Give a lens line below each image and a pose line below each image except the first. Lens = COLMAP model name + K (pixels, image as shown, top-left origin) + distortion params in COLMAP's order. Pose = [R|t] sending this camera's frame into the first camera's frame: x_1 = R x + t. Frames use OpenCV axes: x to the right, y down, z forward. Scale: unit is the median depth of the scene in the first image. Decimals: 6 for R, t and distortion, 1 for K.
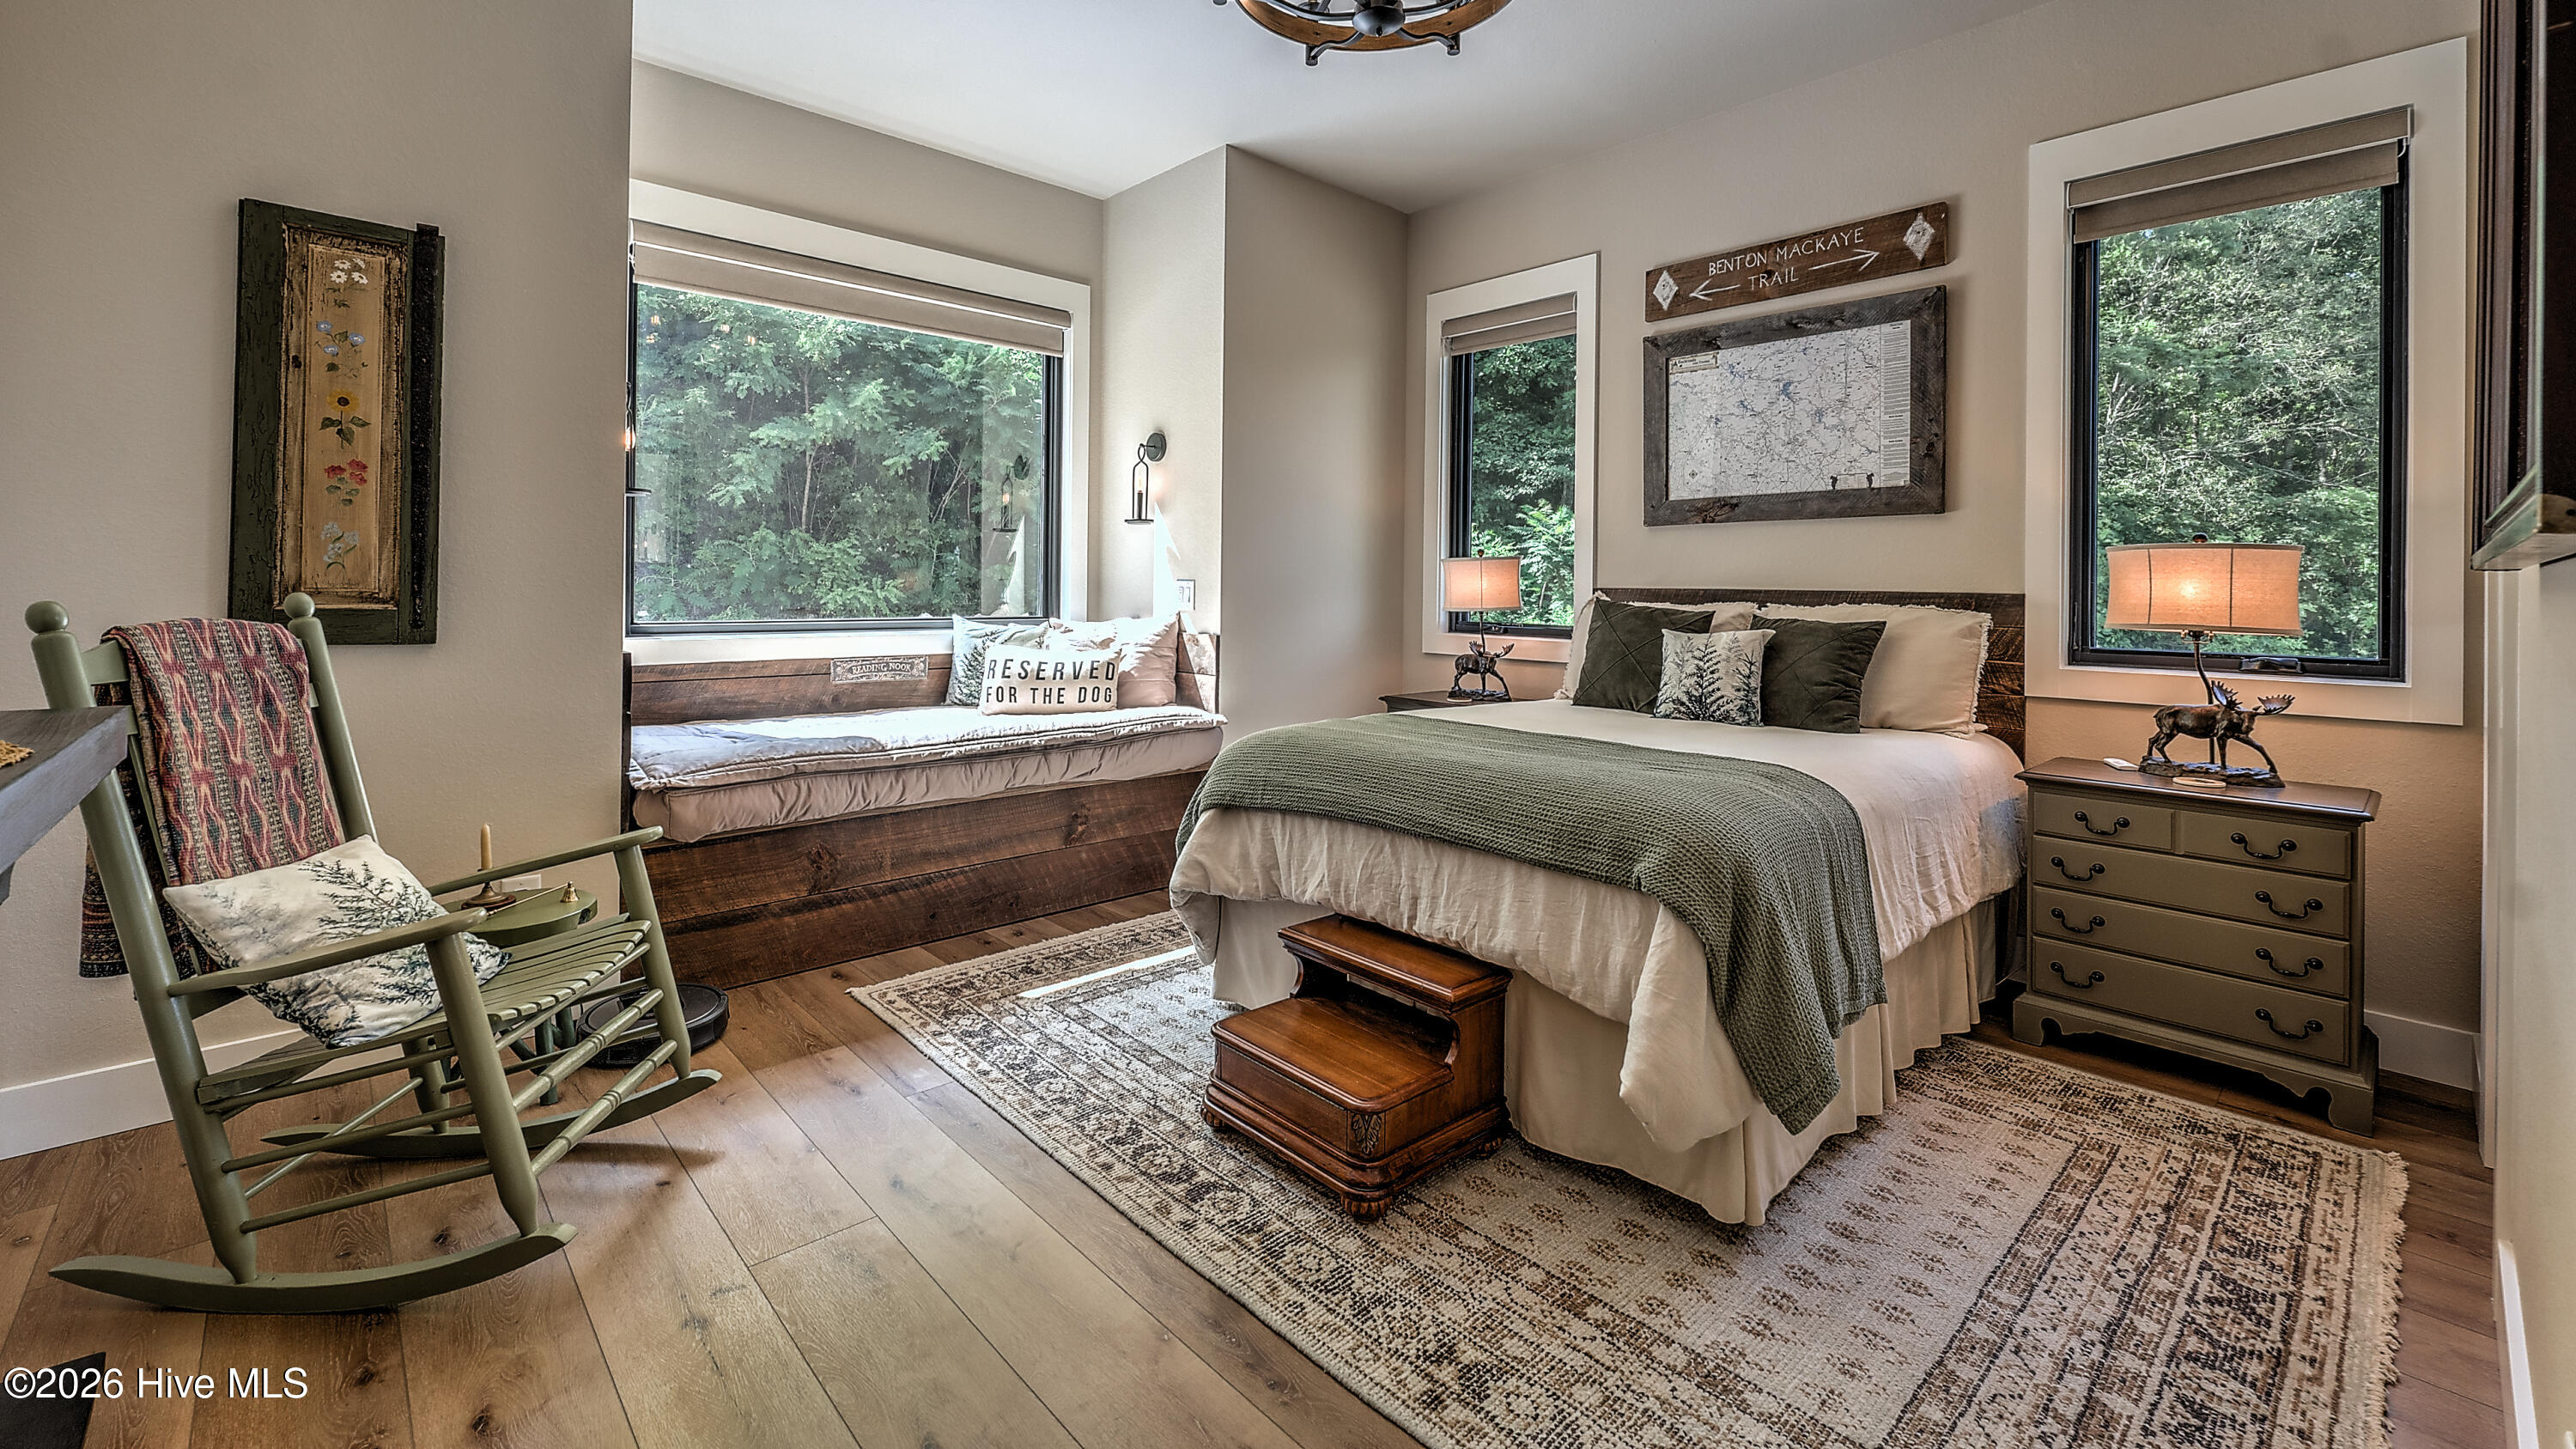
lens RADIAL K [[1041.6, 0, 1288.1], [0, 1041.6, 580.5], [0, 0, 1]] dist [0.001198, -0.000123]
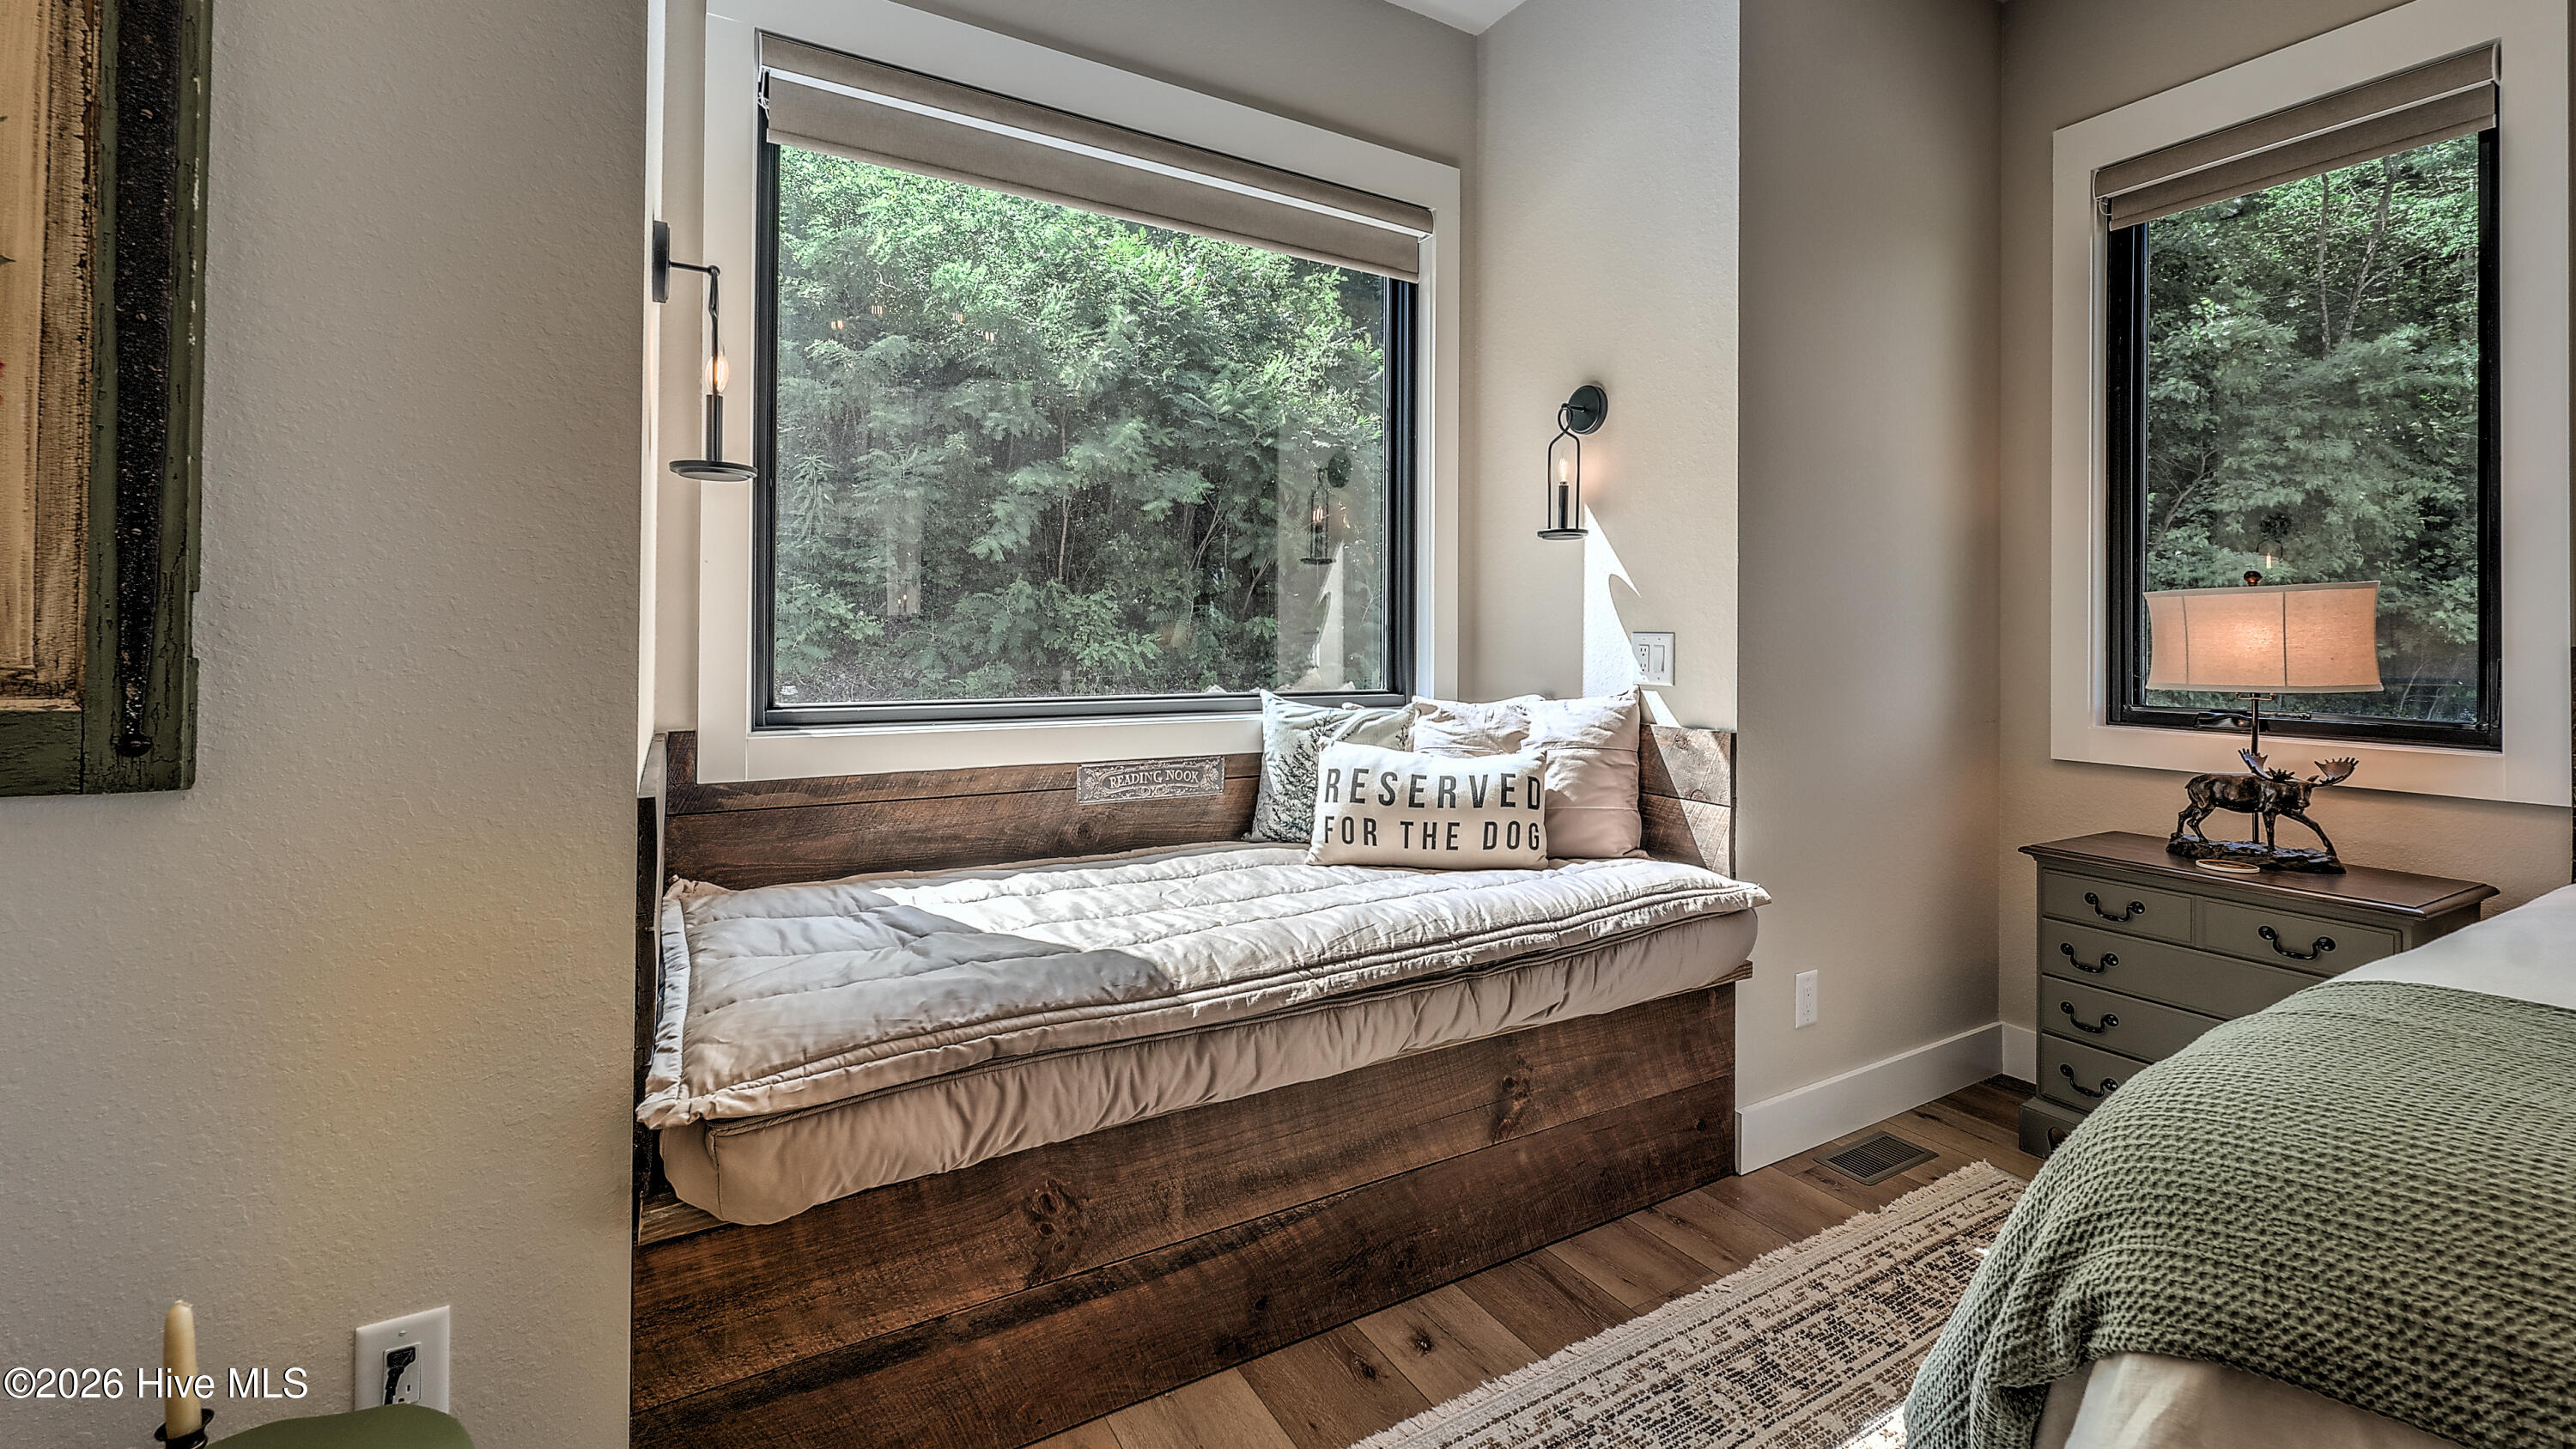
lens RADIAL K [[1041.6, 0, 1292.7], [0, 1041.6, 626.1], [0, 0, 1]] dist [0.001198, -0.000123]
pose [[0.975257, -0.006162, -0.220989, -0.173683], [0.004457, 0.999956, -0.008217, -0.000193], [0.221030, 0.007029, 0.975242, 0.416336]]
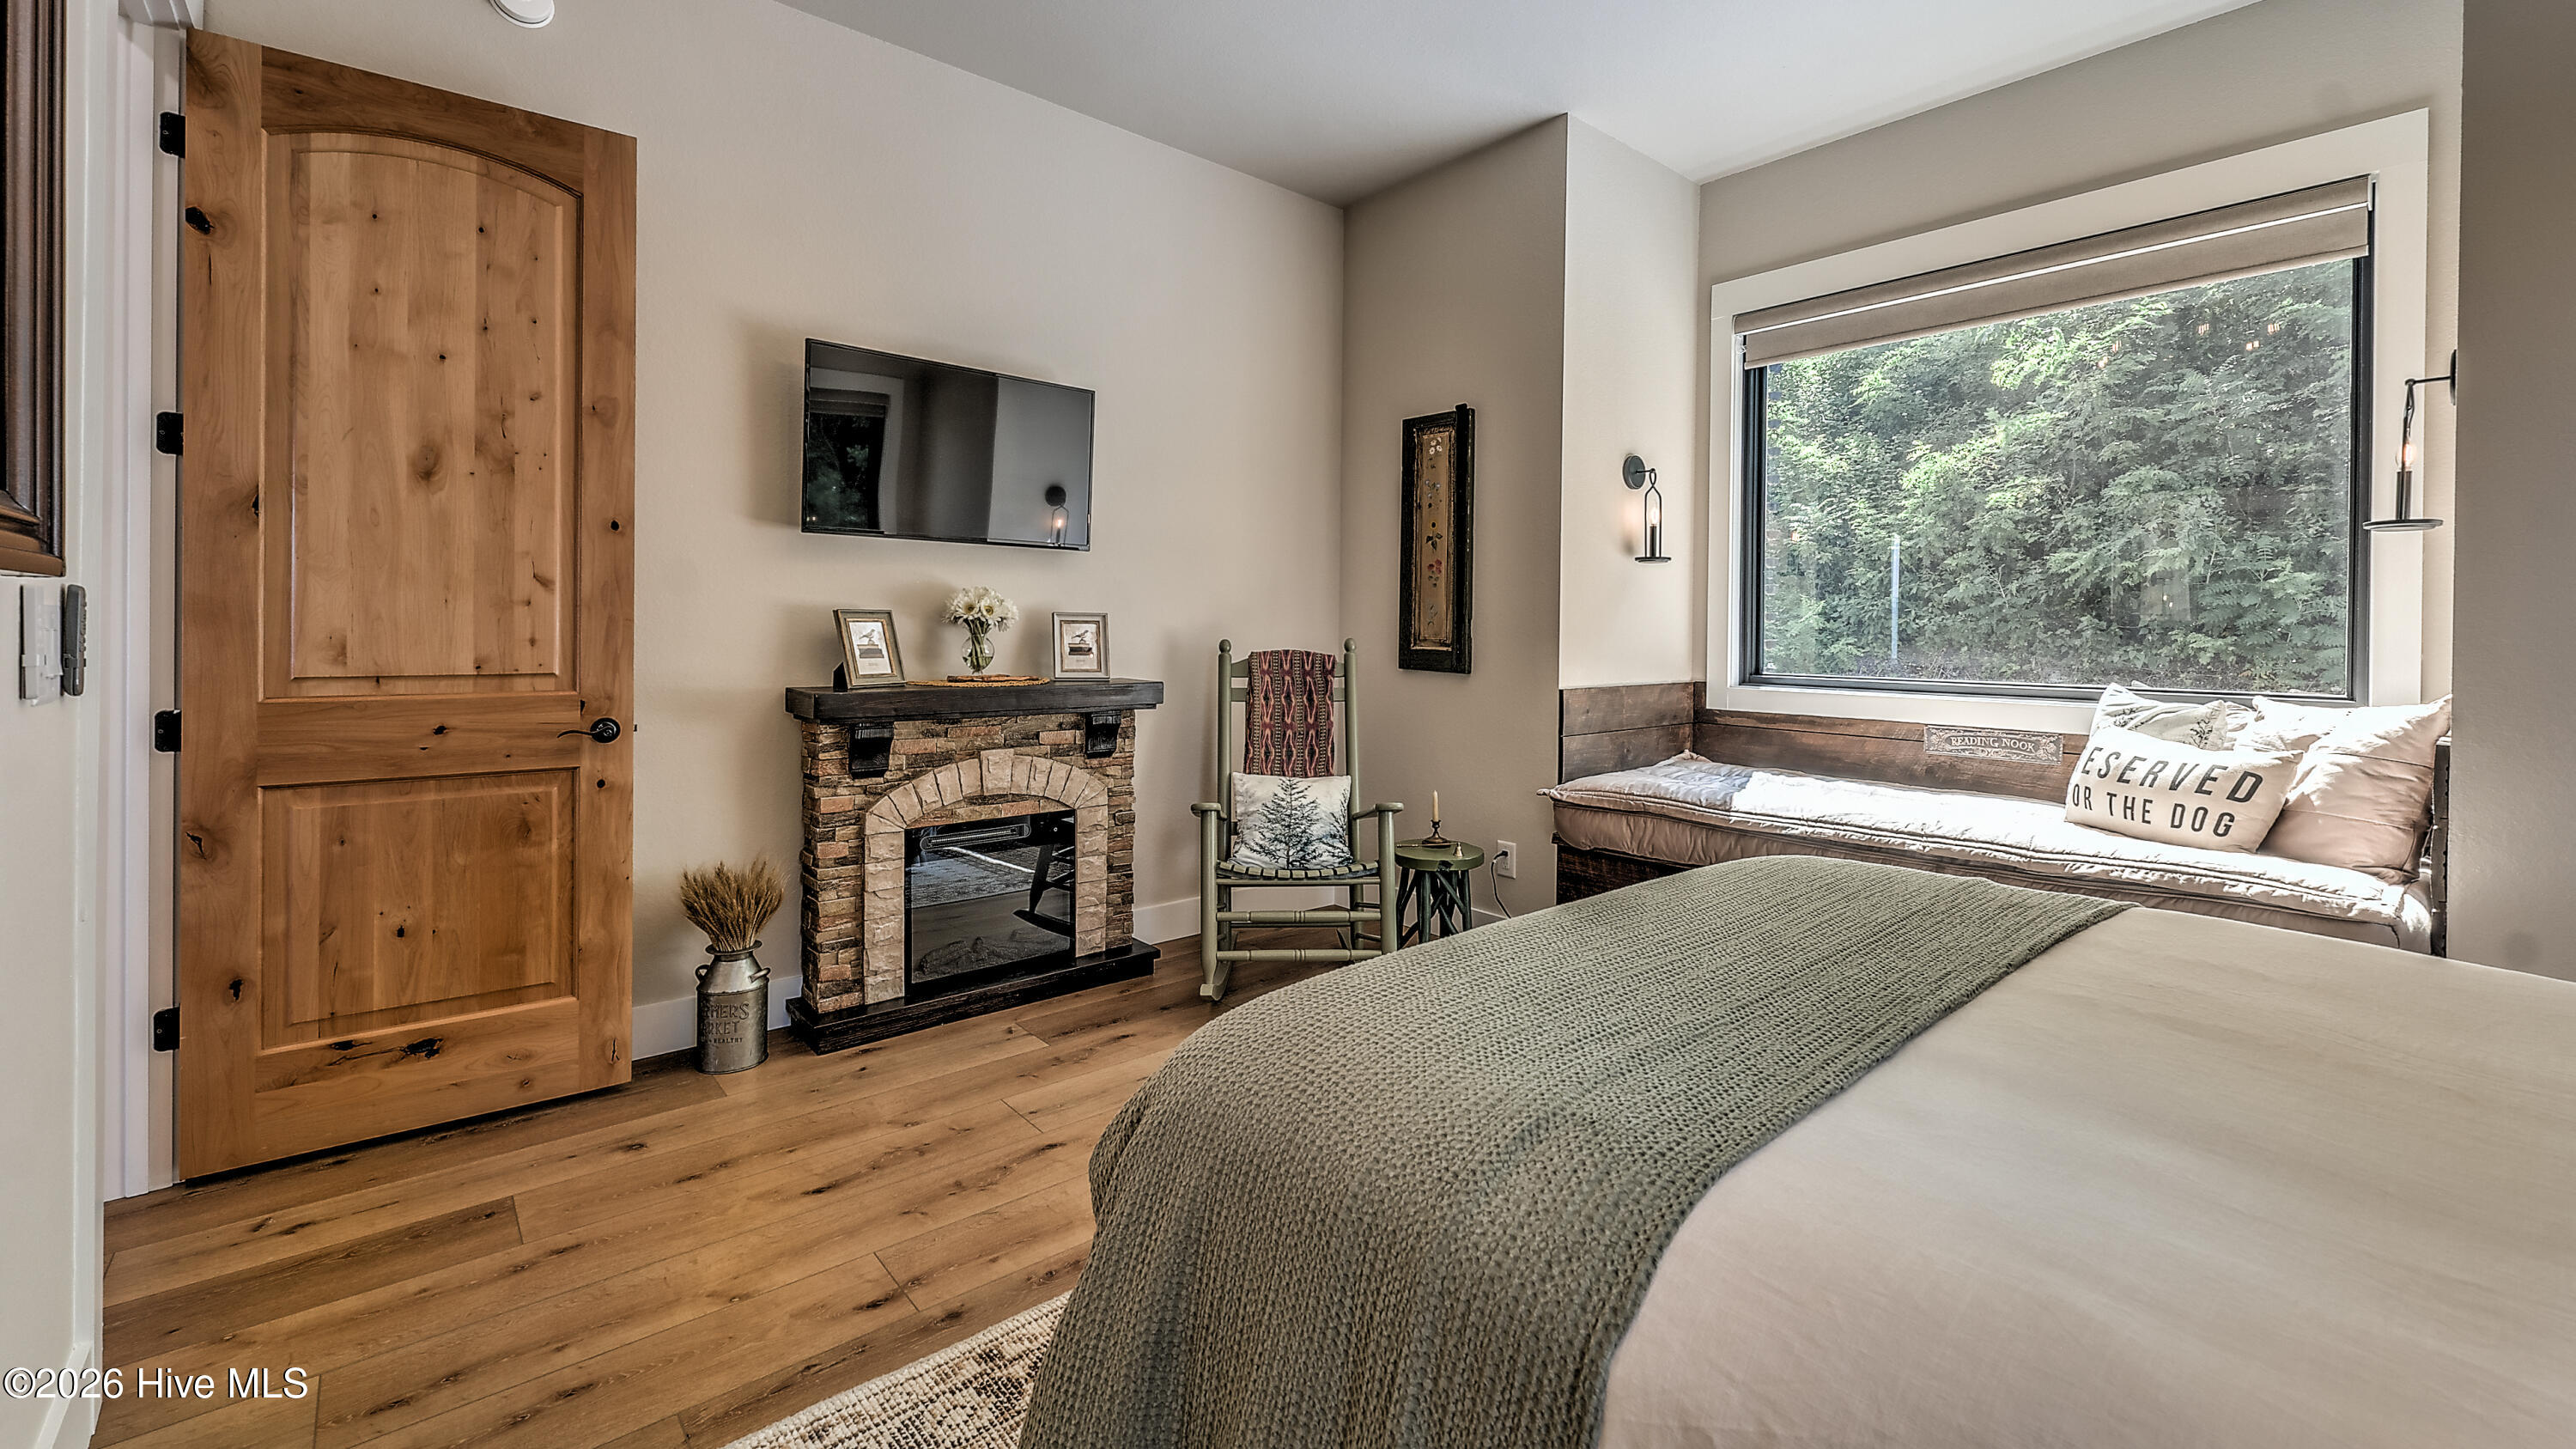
lens RADIAL K [[1041.6, 0, 1293.0], [0, 1041.6, 636.0], [0, 0, 1]] dist [0.001198, -0.000123]
pose [[-0.031130, -0.002276, -0.999513, 0.440002], [-0.006705, 0.999975, -0.002068, 0.005898], [0.999493, 0.006638, -0.031144, 0.478612]]
